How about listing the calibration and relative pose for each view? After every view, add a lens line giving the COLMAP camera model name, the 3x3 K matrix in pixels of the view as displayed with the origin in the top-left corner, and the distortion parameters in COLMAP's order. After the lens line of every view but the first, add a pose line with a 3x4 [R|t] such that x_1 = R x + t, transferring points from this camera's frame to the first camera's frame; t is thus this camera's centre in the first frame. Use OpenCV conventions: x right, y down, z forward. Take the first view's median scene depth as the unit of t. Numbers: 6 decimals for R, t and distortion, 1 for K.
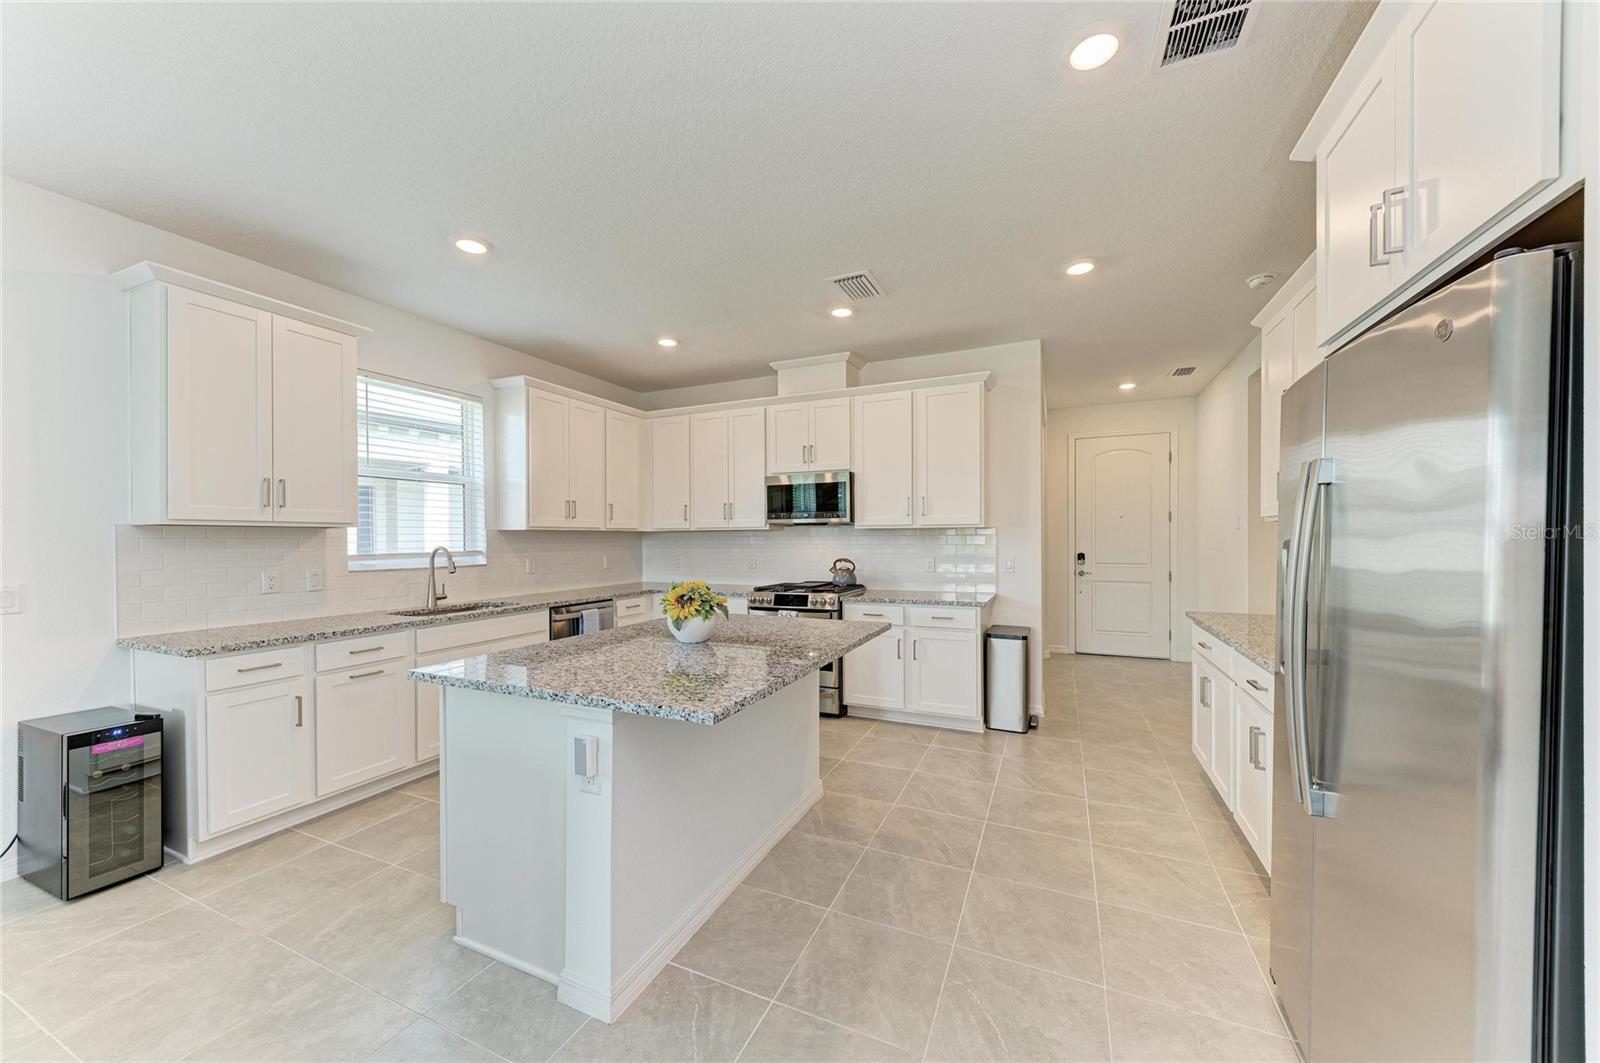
lens RADIAL K [[579.8, 0, 800.3], [0, 579.8, 540.8], [0, 0, 1]] dist [-0.000271, -0.000057]
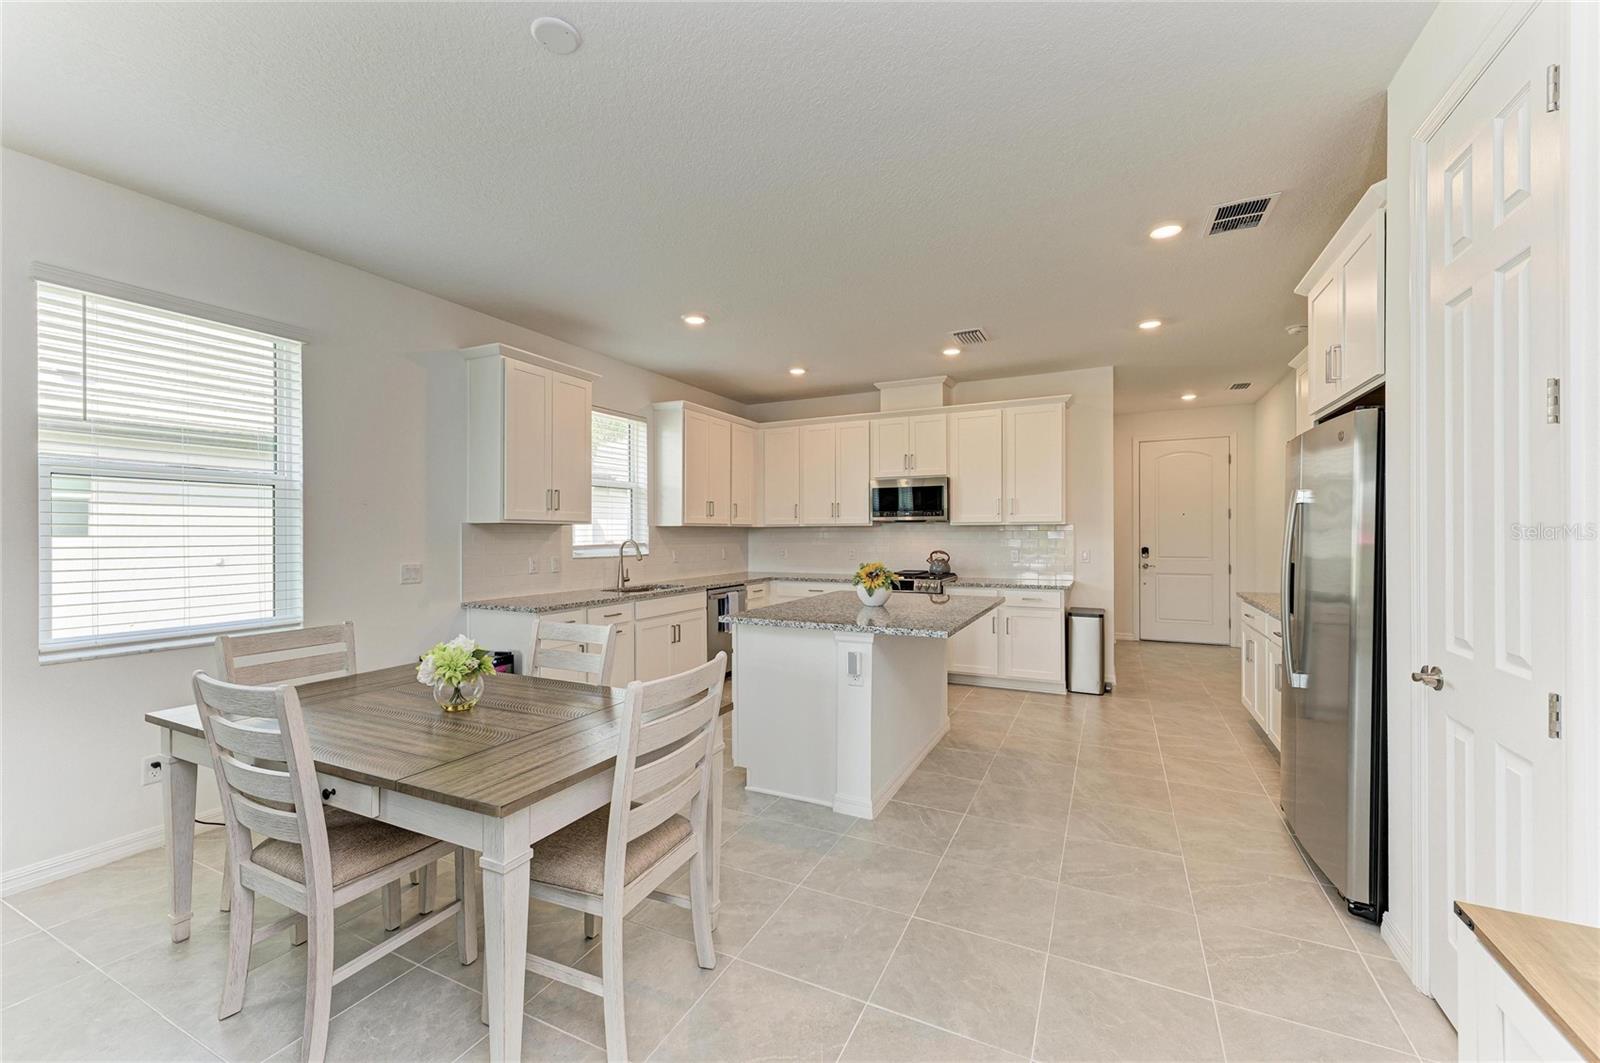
lens RADIAL K [[634.9, 0, 791.9], [0, 634.9, 533.5], [0, 0, 1]] dist [0.001276, 0.000109]
pose [[0.998919, 0.001166, -0.046469, -0.181081], [-0.001393, 0.999987, -0.004851, 0.002912], [0.046463, 0.004910, 0.998908, -0.326793]]
